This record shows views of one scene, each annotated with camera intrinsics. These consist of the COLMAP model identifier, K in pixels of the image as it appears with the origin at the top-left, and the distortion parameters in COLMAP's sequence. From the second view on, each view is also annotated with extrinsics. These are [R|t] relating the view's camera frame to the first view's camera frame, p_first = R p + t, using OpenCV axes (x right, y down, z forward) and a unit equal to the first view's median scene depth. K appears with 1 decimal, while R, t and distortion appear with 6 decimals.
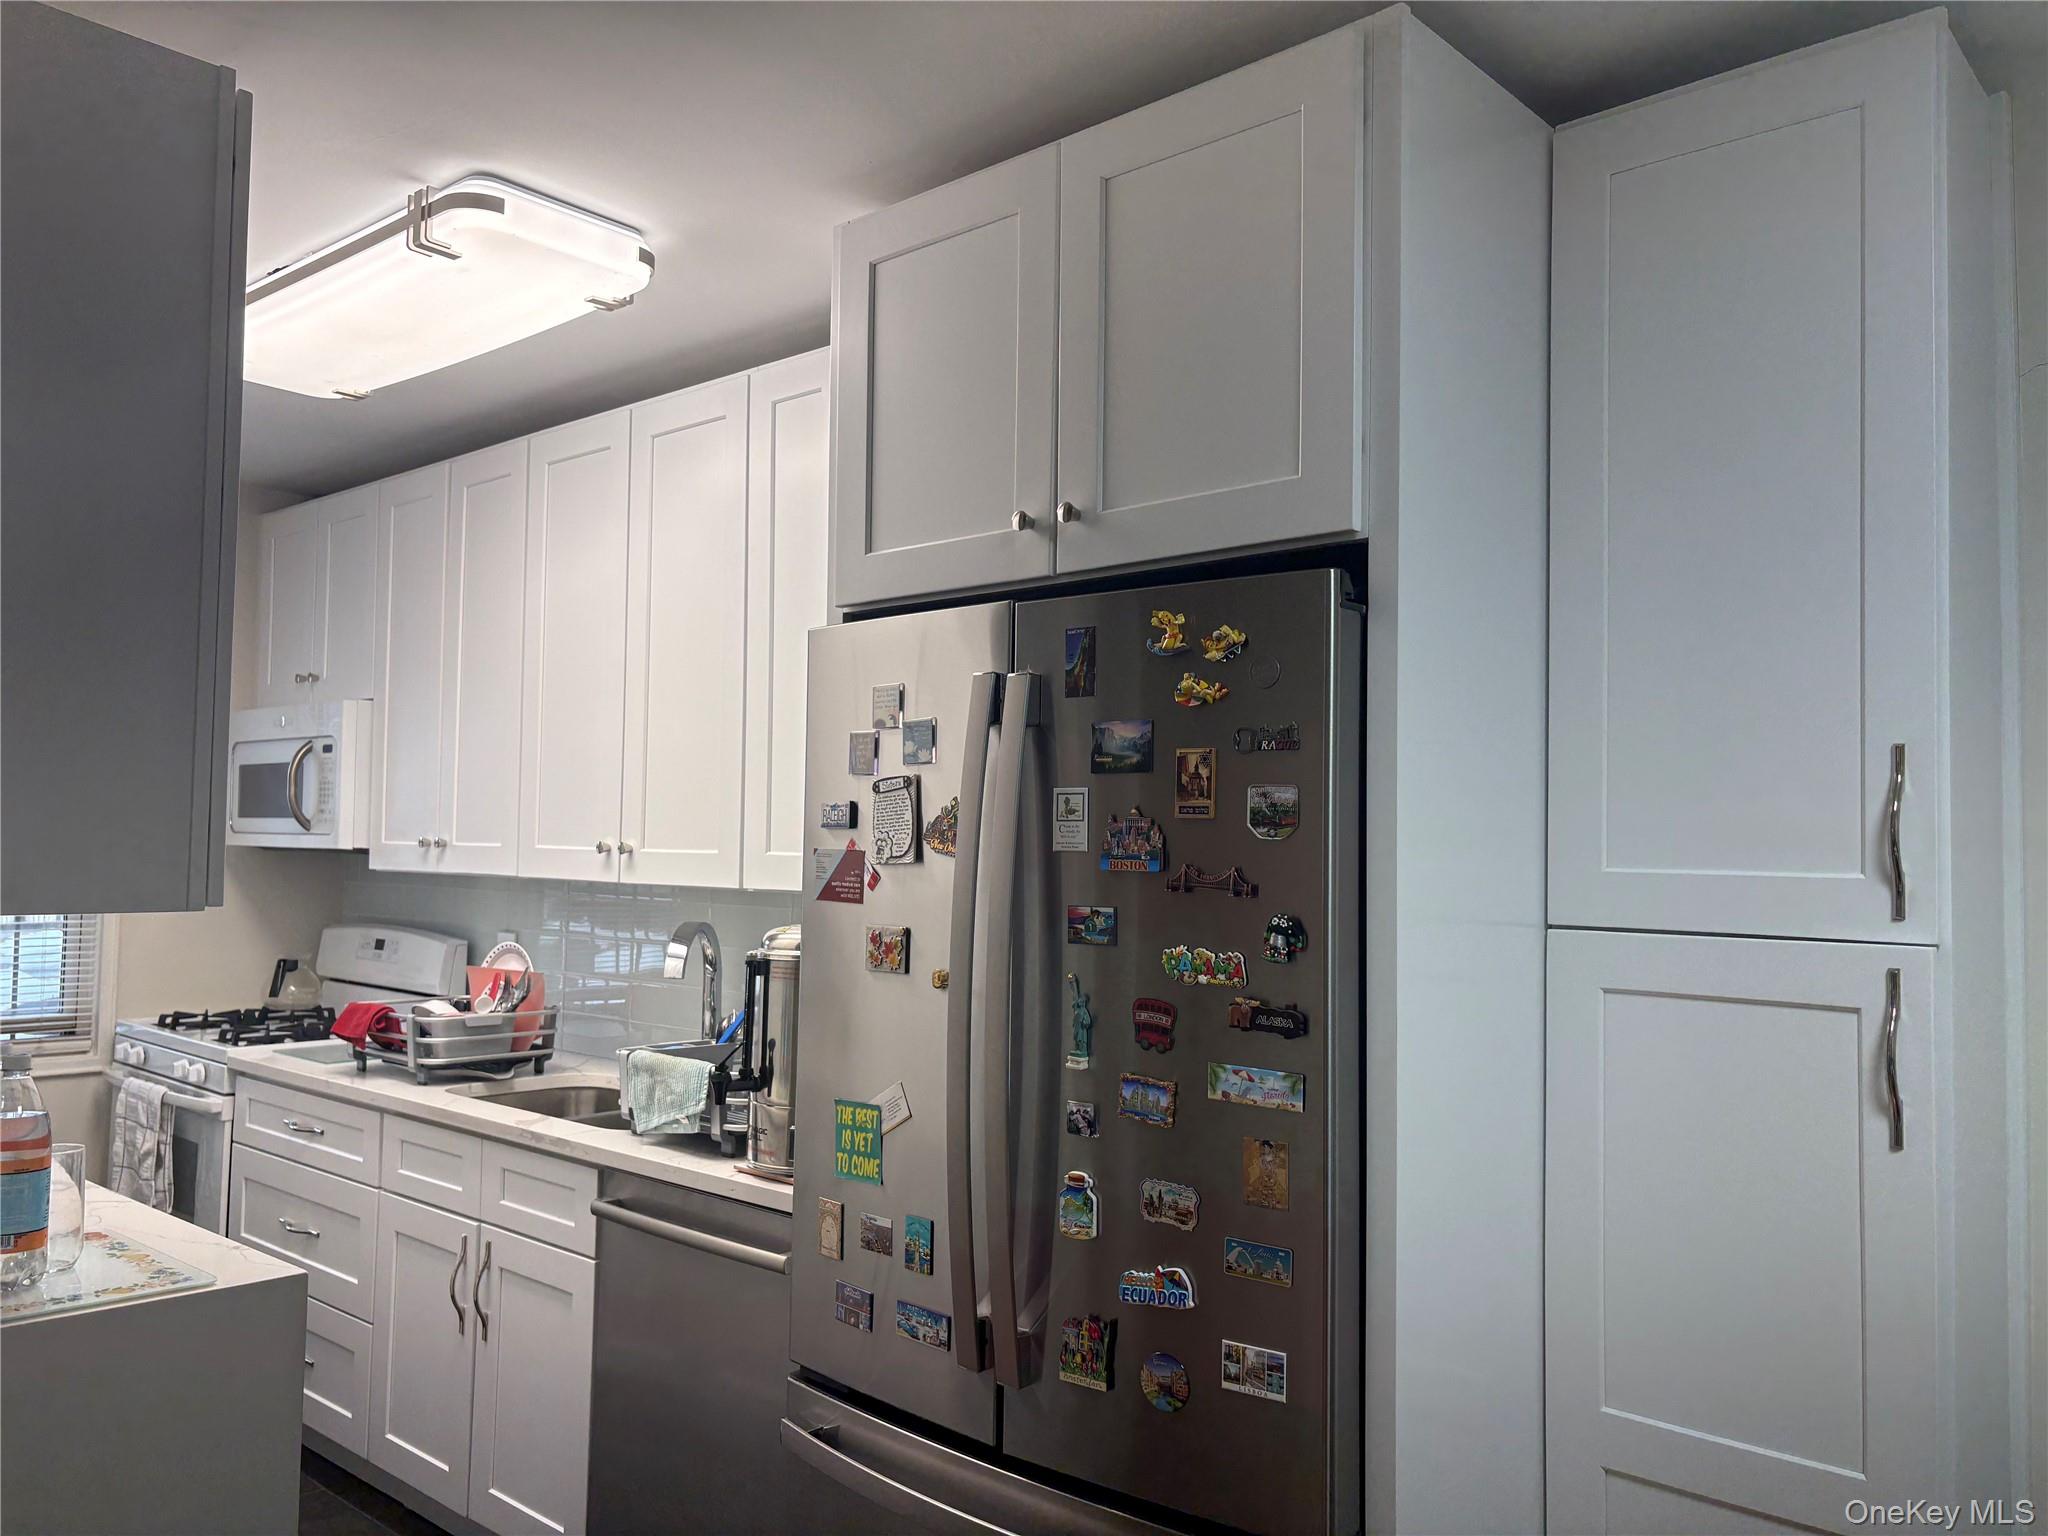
lens RADIAL K [[1551.1, 0, 1024.1], [0, 1551.1, 774.1], [0, 0, 1]] dist [0.032697, 0.004688]
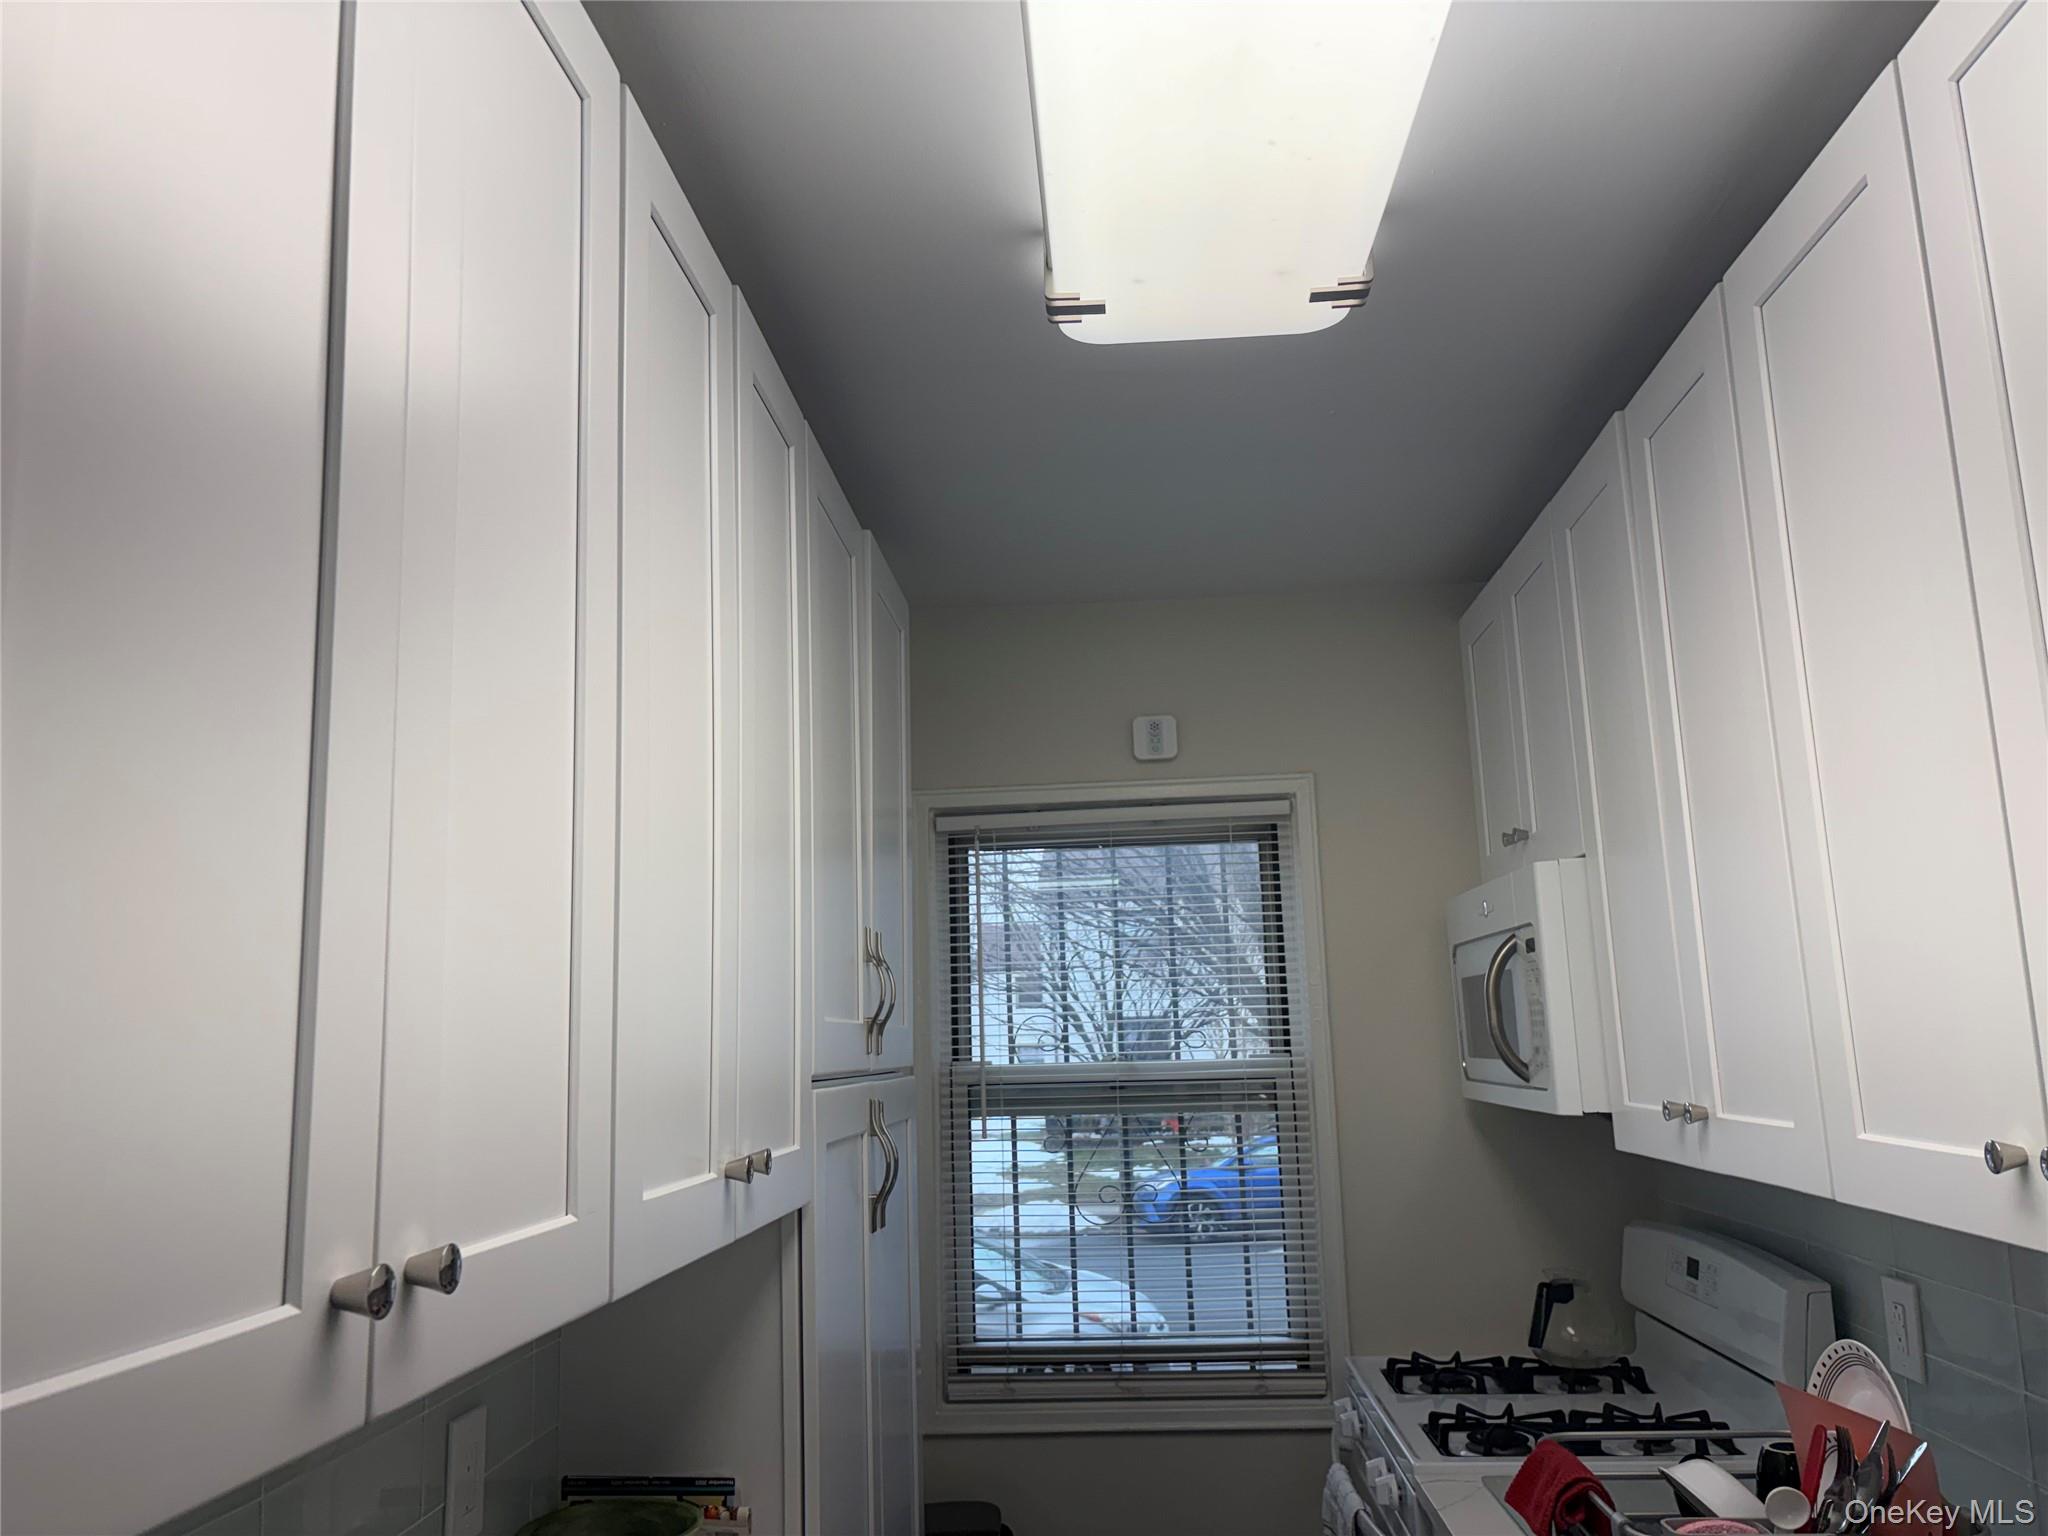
lens RADIAL K [[1551.1, 0, 1021.9], [0, 1551.1, 778.9], [0, 0, 1]] dist [0.032697, 0.004688]
pose [[0.609618, -0.172856, -0.773620, -0.083073], [0.085767, 0.984589, -0.152409, -0.004562], [0.788042, 0.026560, 0.615048, 0.460155]]
